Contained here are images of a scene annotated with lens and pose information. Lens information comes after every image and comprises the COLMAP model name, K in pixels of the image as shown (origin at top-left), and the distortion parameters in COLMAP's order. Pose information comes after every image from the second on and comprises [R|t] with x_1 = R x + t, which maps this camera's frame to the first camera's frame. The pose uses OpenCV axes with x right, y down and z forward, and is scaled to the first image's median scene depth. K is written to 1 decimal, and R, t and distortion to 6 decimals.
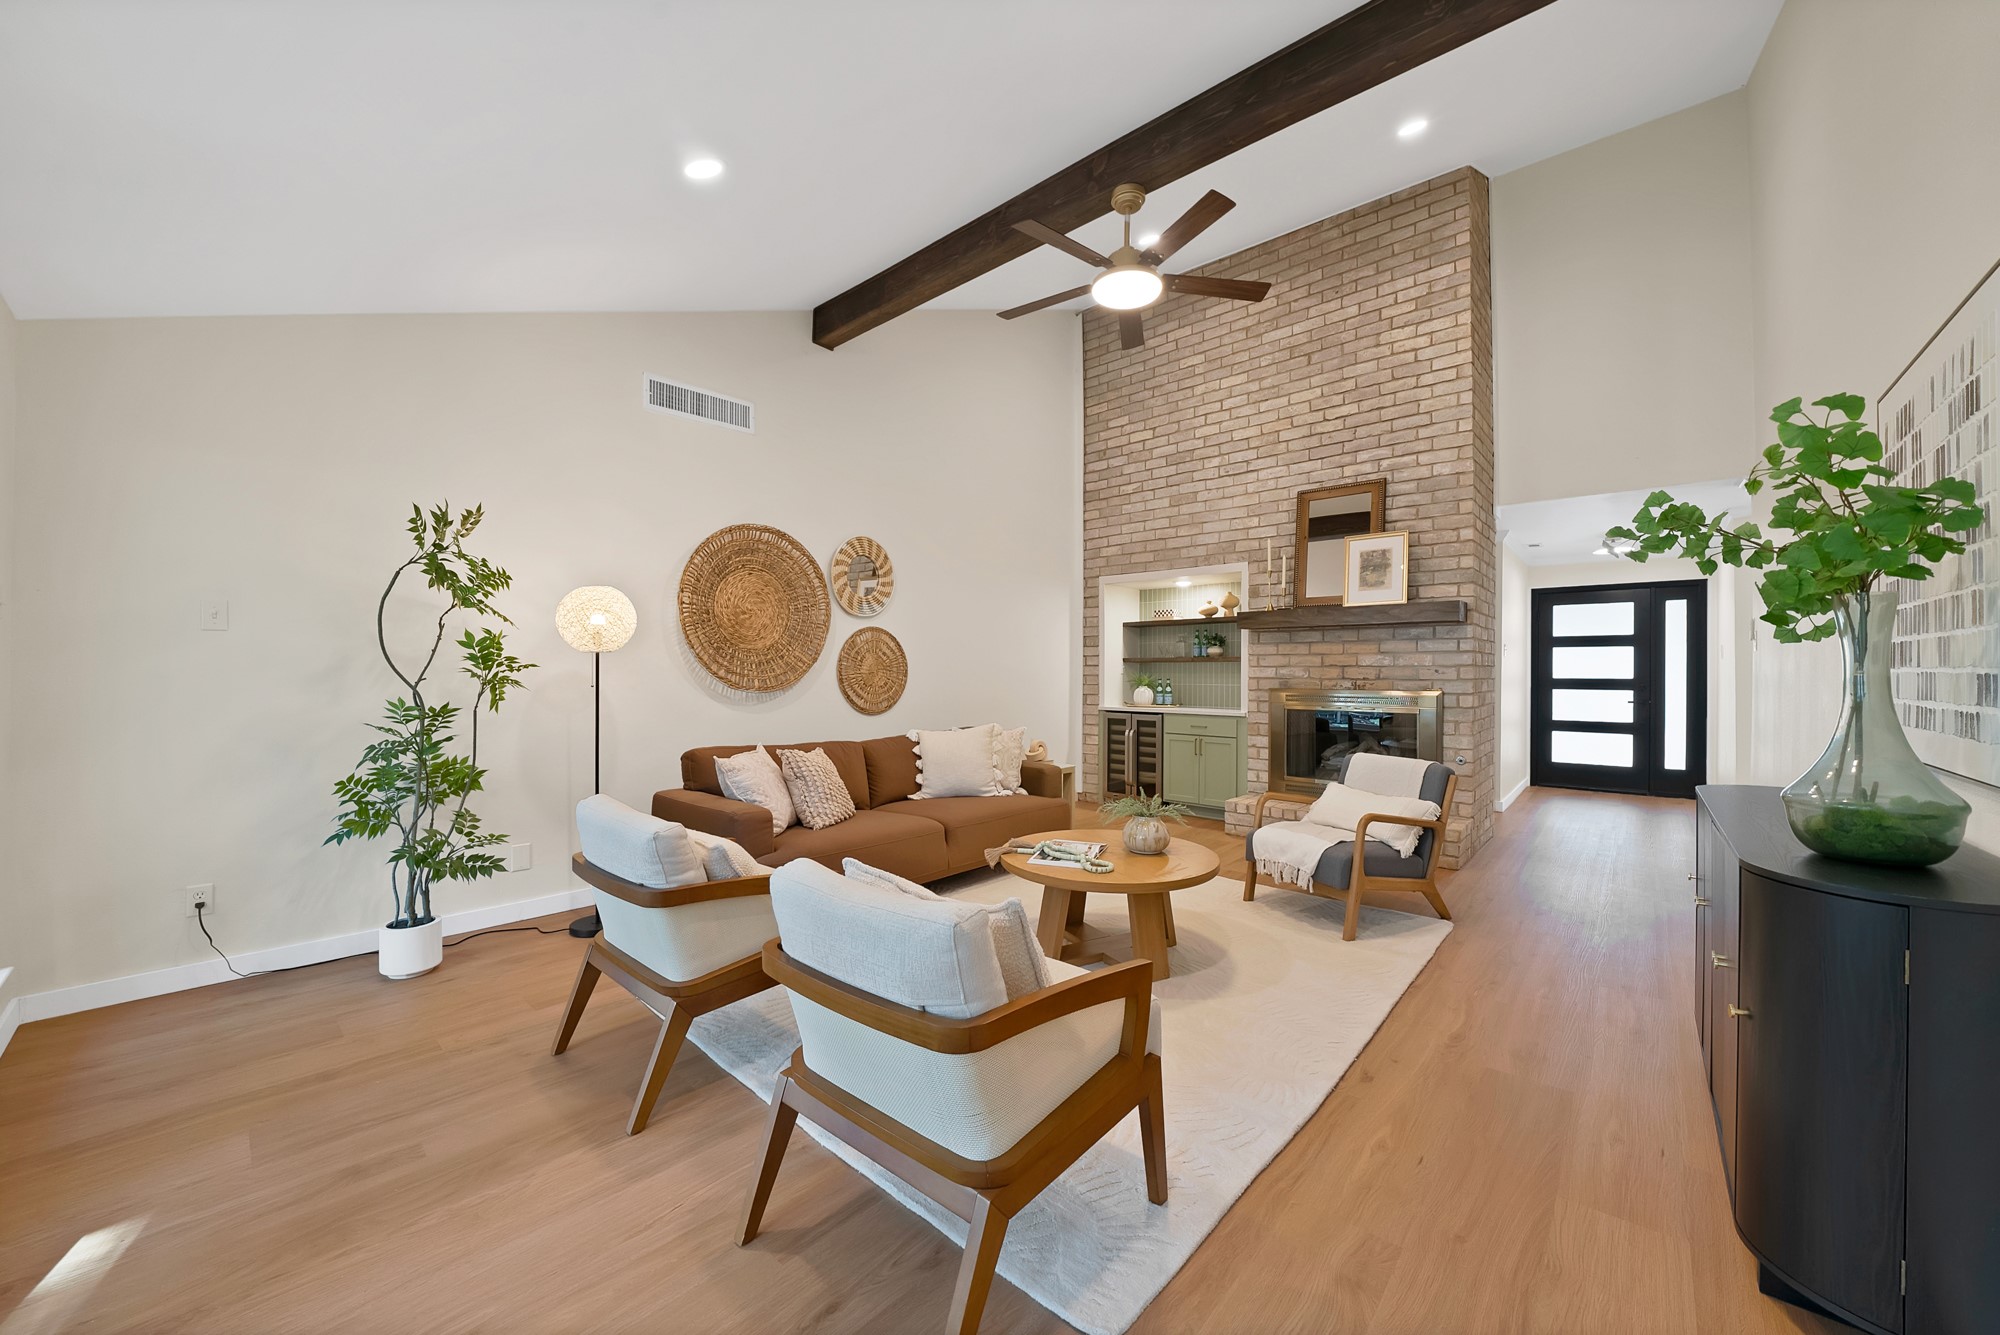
lens RADIAL K [[710.7, 0, 999.7], [0, 710.7, 671.6], [0, 0, 1]] dist [-0.018299, 0.000101]
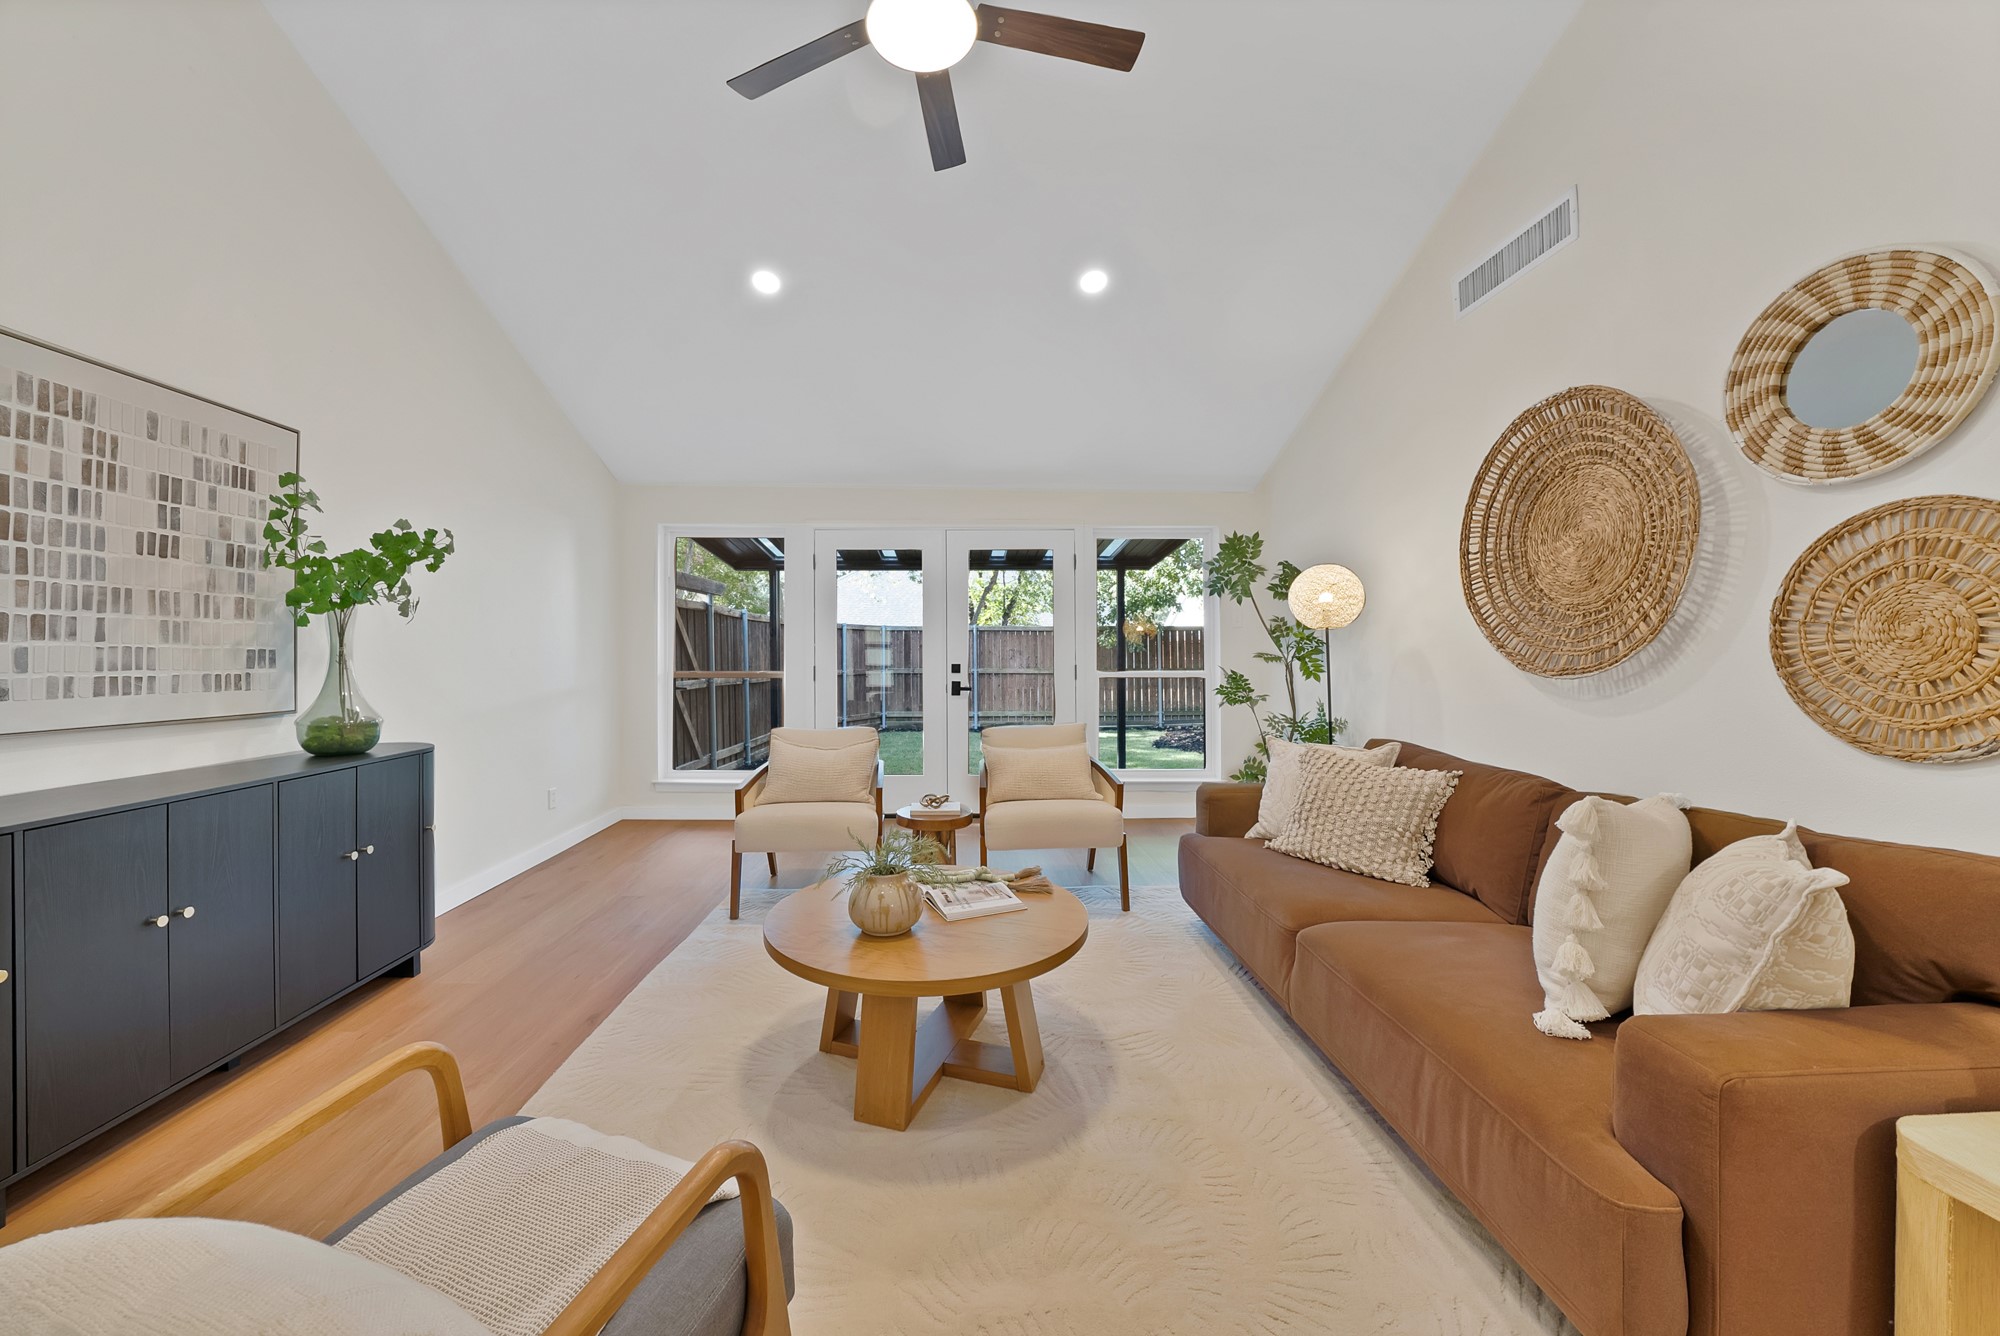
lens RADIAL K [[743.5, 0, 967.0], [0, 743.5, 646.4], [0, 0, 1]] dist [-0.010470, 0.000186]
pose [[-0.730350, -0.006391, -0.683043, 0.333724], [0.005409, 0.999871, -0.015139, 0.007515], [0.683052, -0.014751, -0.730221, 0.838626]]
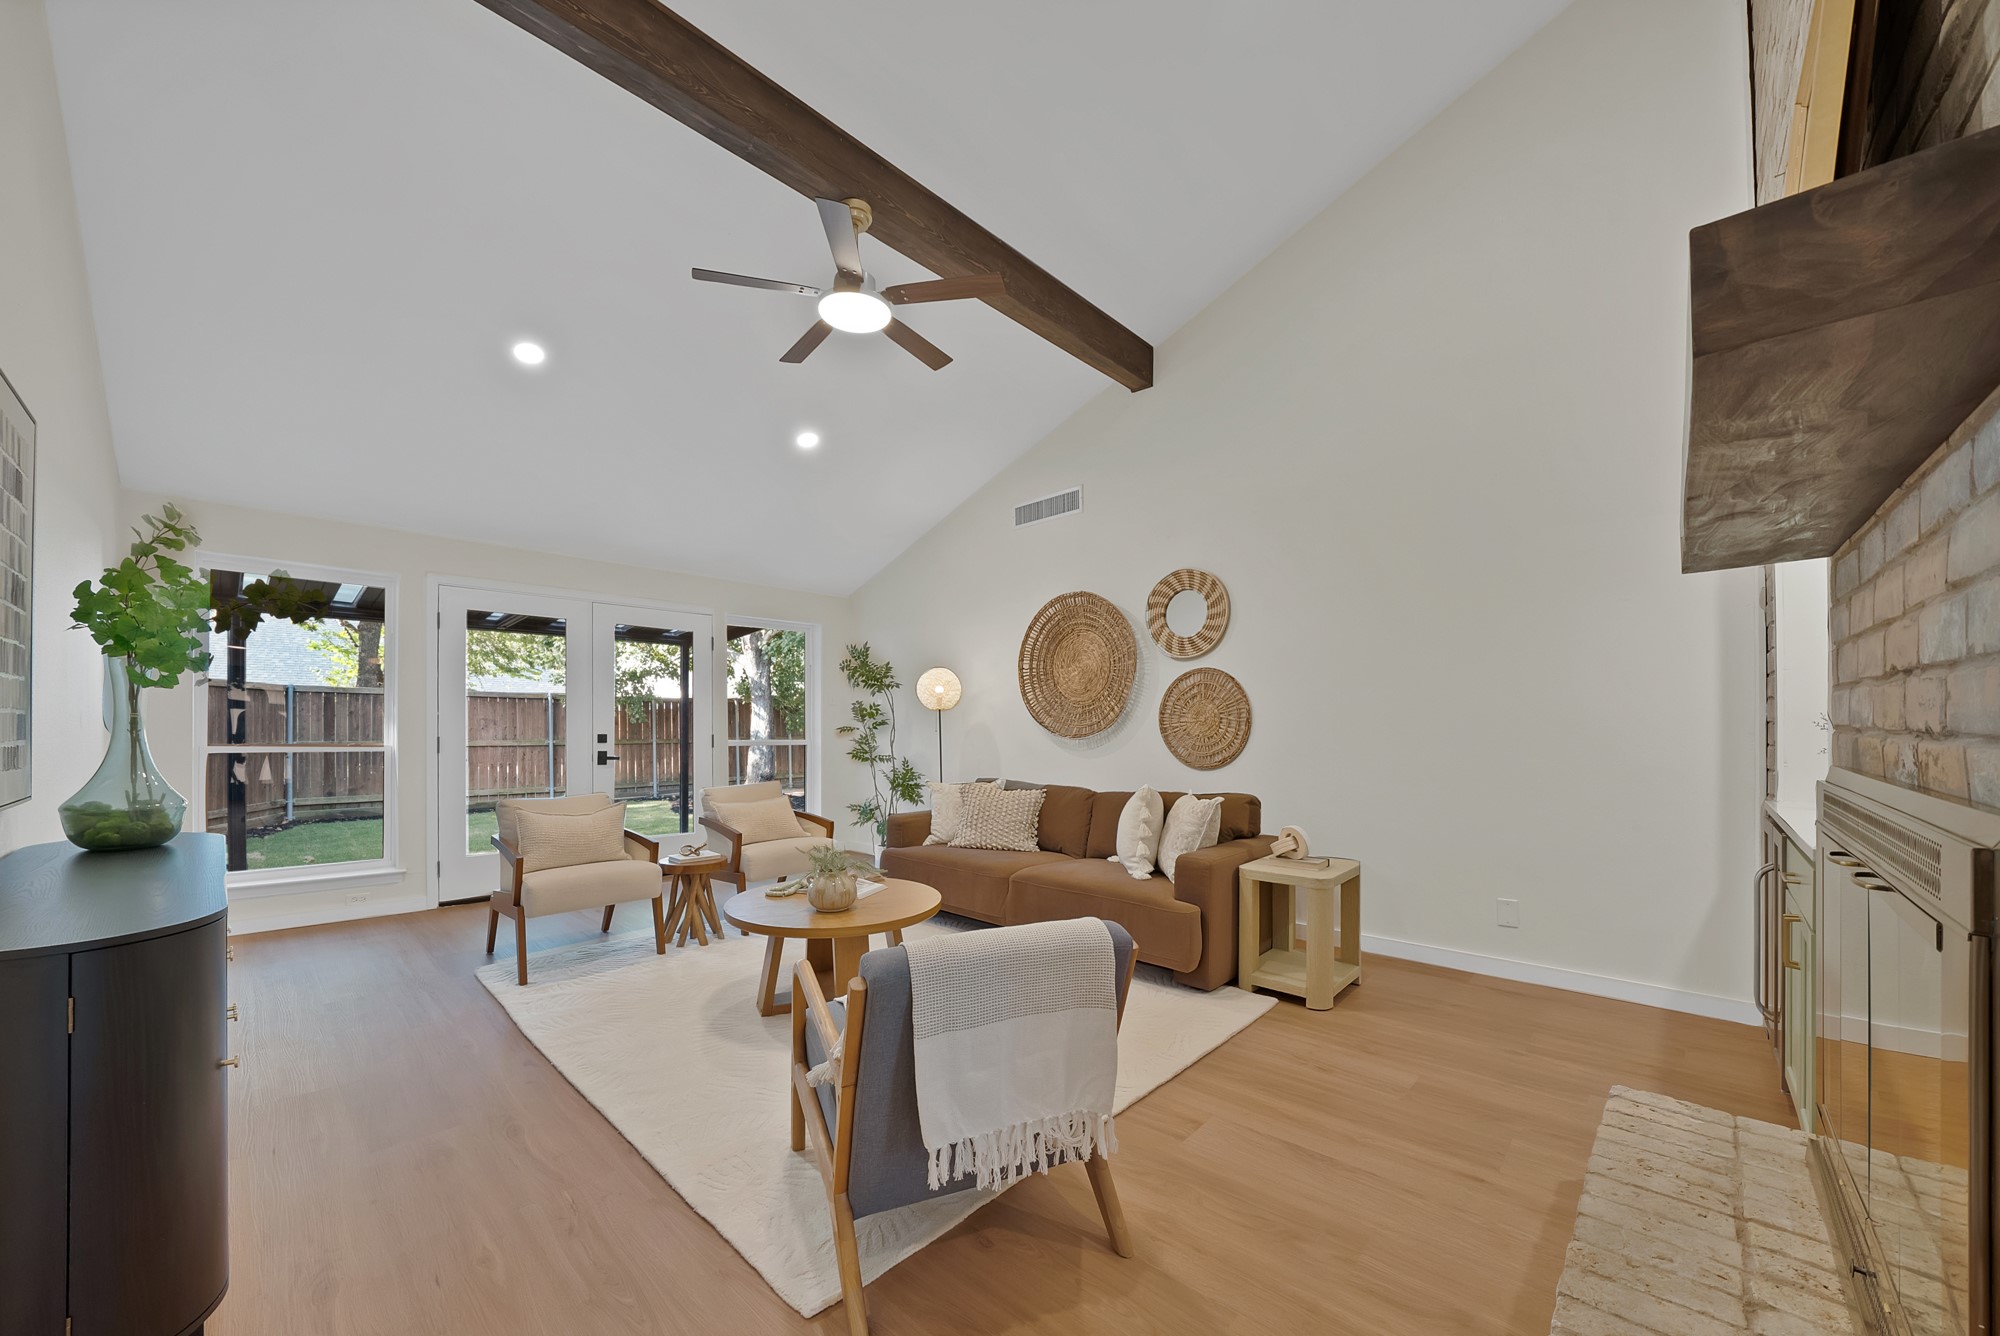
lens RADIAL K [[745.0, 0, 994.2], [0, 745.0, 721.9], [0, 0, 1]] dist [-0.023563, -0.000161]
pose [[-0.024399, -0.007066, -0.999677, 0.649814], [0.002625, 0.999971, -0.007132, 0.007501], [0.999699, -0.002799, -0.024380, 0.679709]]
